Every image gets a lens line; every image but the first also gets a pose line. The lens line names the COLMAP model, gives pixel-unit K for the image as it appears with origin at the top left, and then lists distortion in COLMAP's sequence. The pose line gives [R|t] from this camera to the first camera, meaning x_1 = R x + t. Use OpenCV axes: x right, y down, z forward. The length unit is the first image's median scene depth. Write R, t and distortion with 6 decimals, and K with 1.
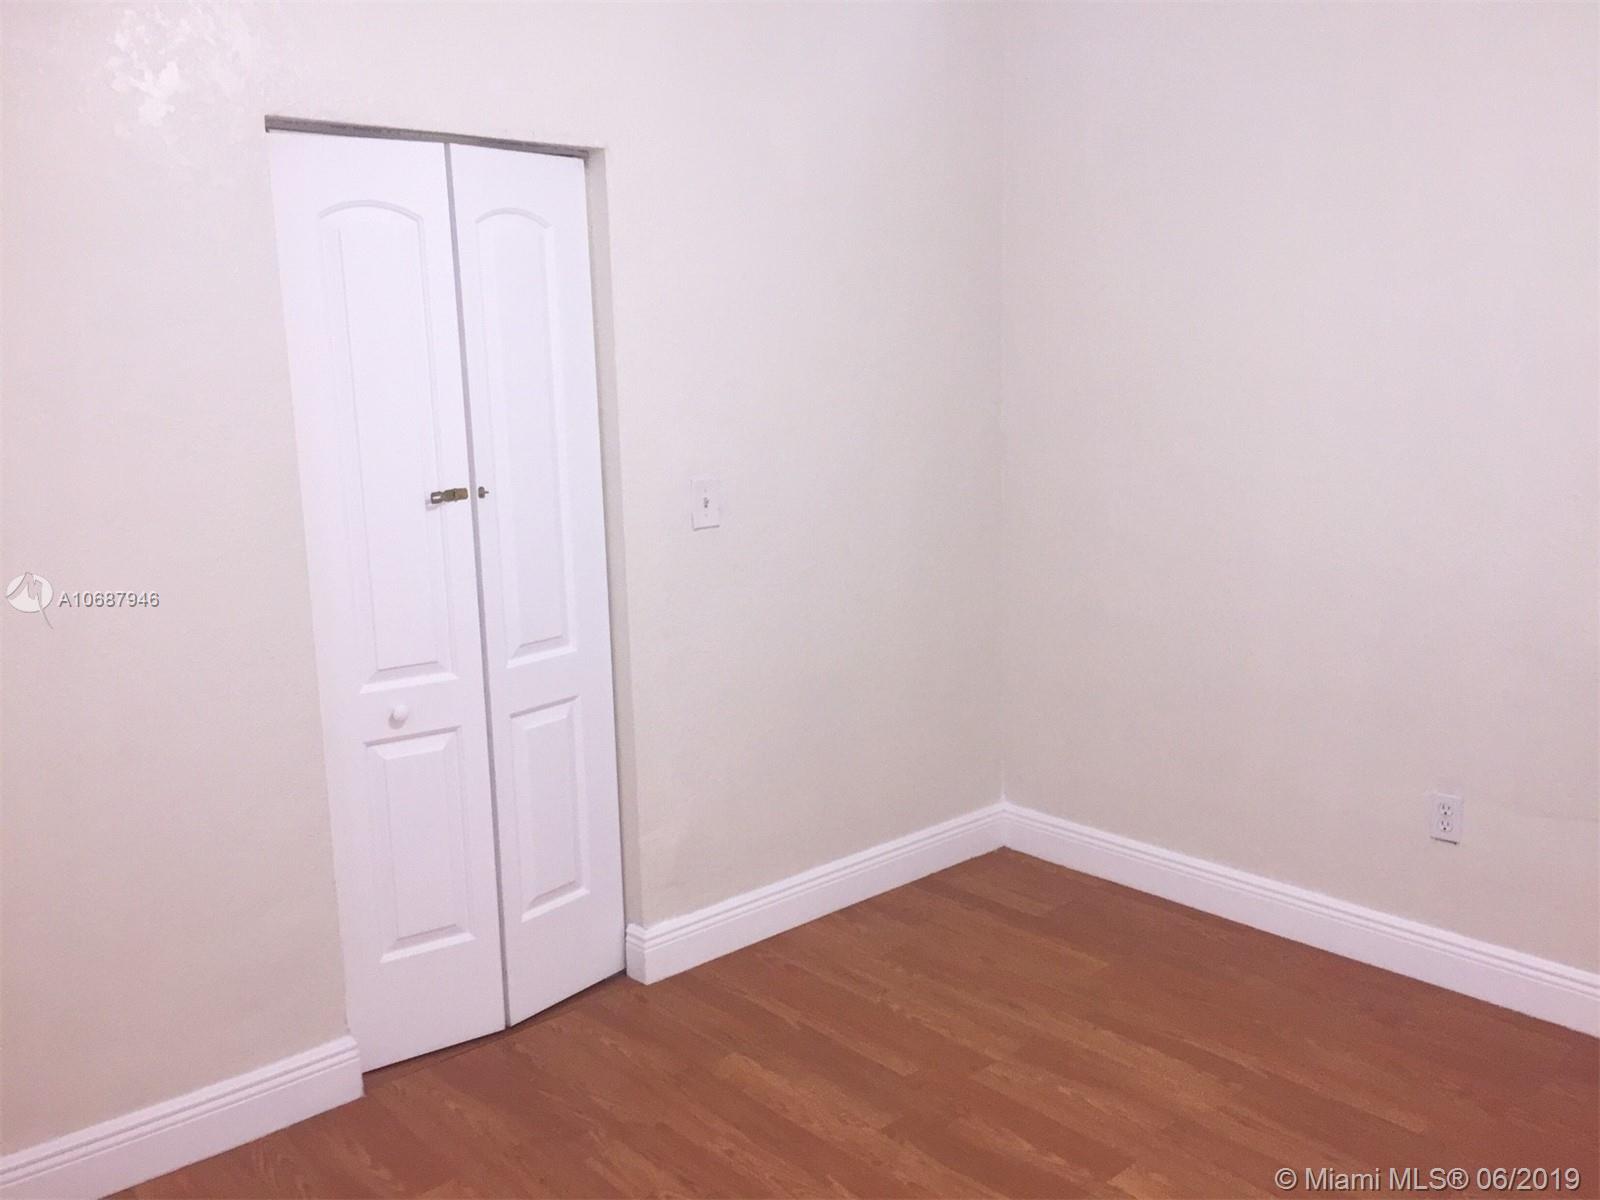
lens RADIAL K [[1402.4, 0, 798.0], [0, 1402.4, 590.8], [0, 0, 1]] dist [0.091192, -0.108625]
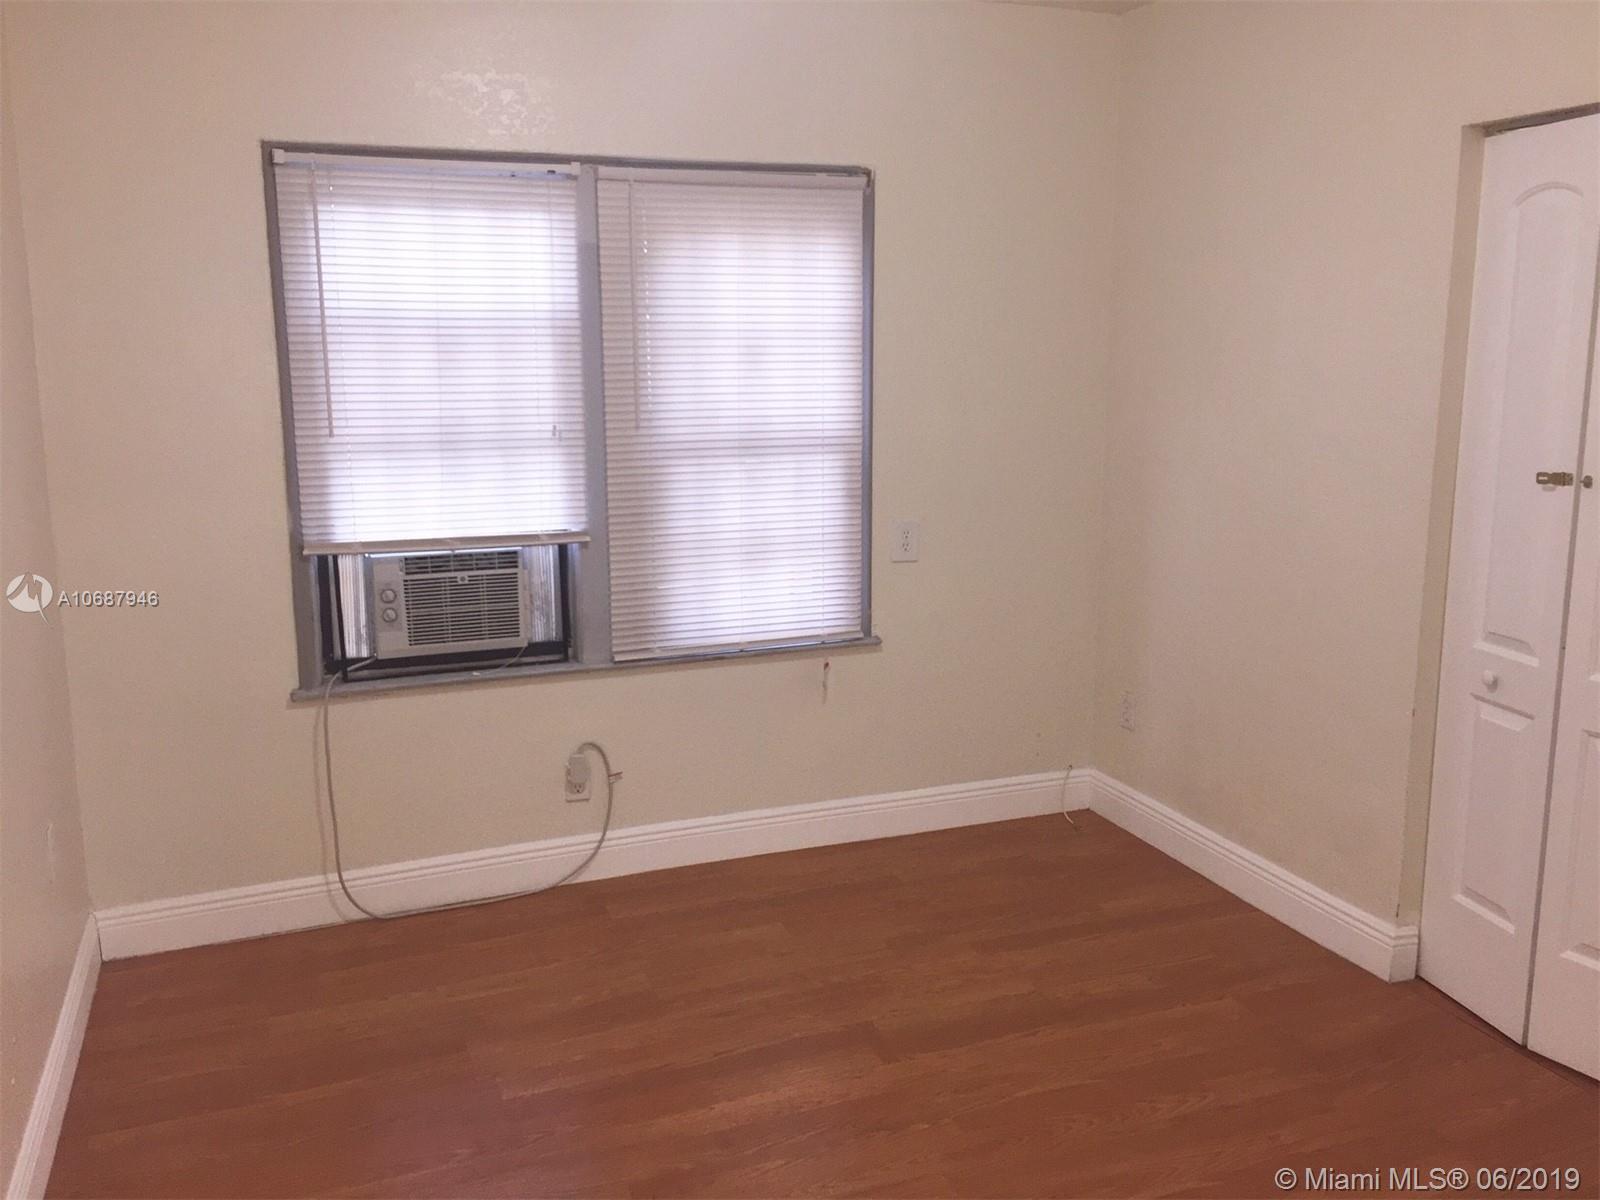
lens RADIAL K [[1402.4, 0, 805.4], [0, 1402.4, 589.0], [0, 0, 1]] dist [0.091192, -0.108625]
pose [[-0.348771, 0.188689, -0.918017, 0.839661], [-0.155765, 0.954230, 0.255310, -0.163853], [0.924173, 0.232039, -0.303417, 0.832386]]
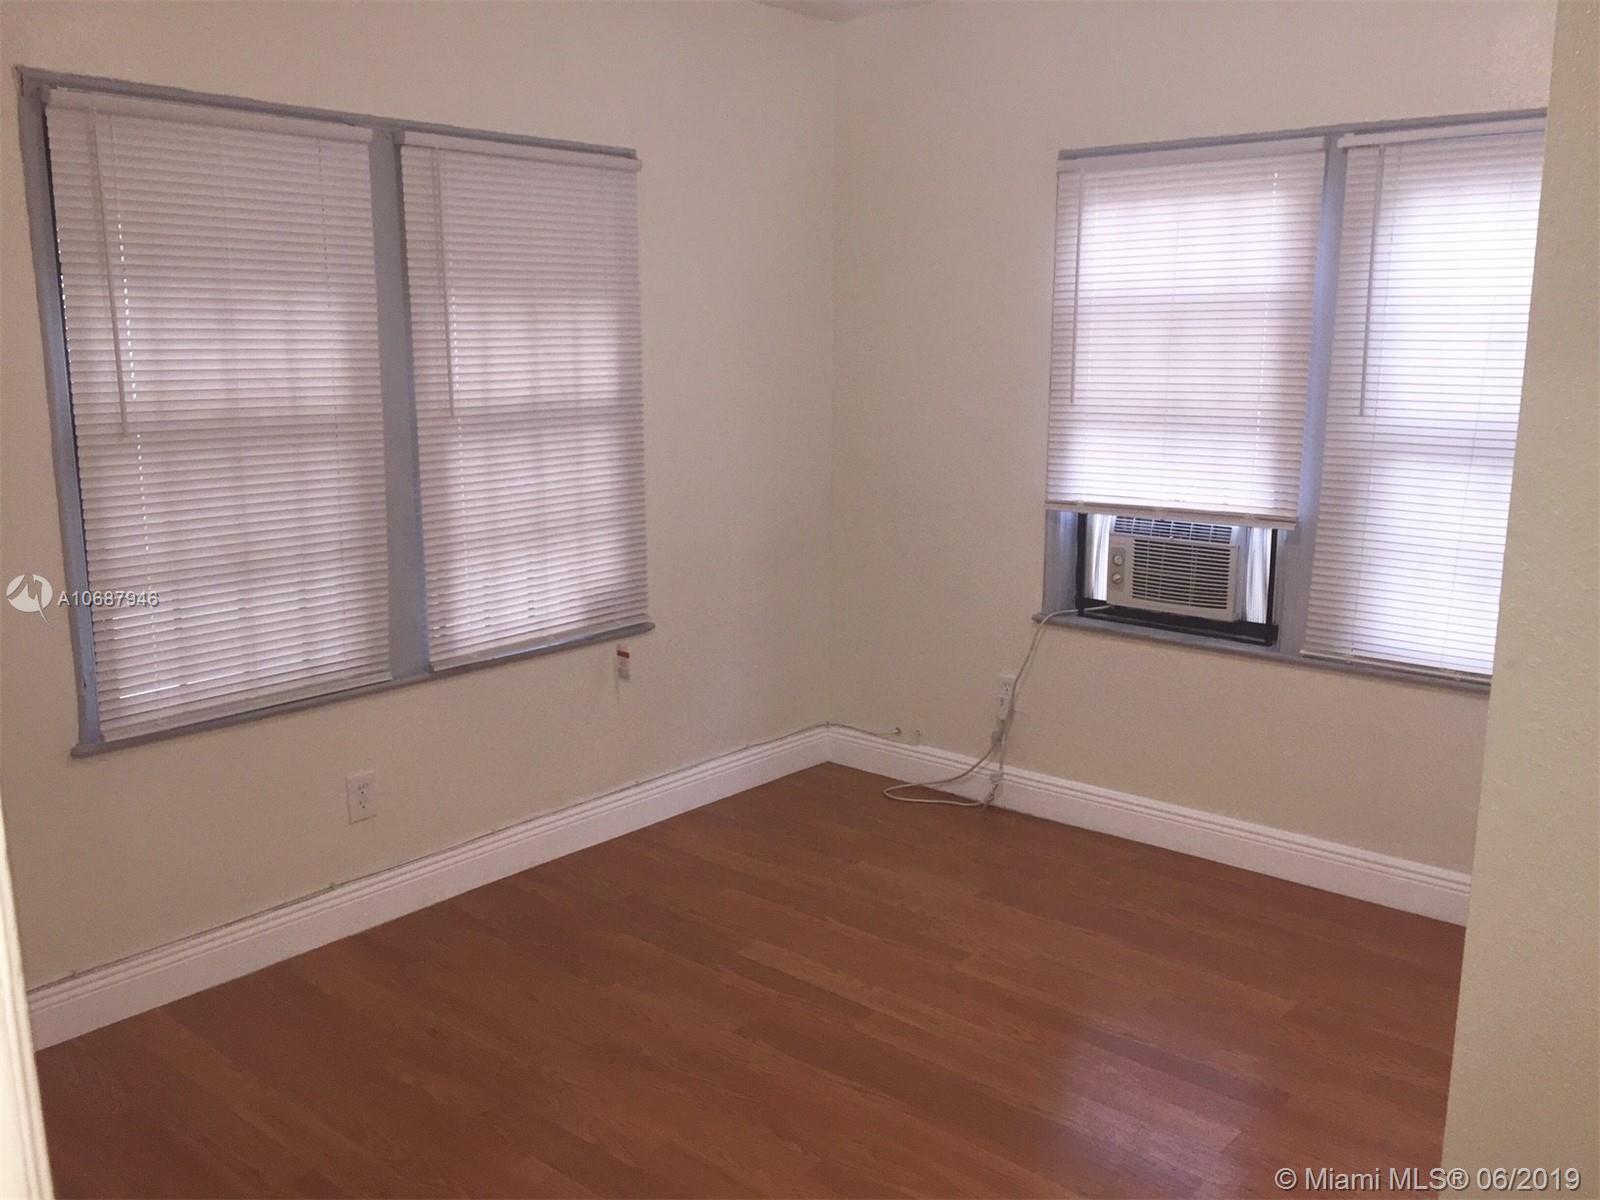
lens RADIAL K [[1402.4, 0, 789.7], [0, 1402.4, 589.9], [0, 0, 1]] dist [0.091192, -0.108625]
pose [[-0.990080, 0.043834, -0.133495, 0.308664], [-0.007785, 0.931519, 0.363610, -0.254930], [0.140291, 0.361042, -0.921937, 1.397284]]
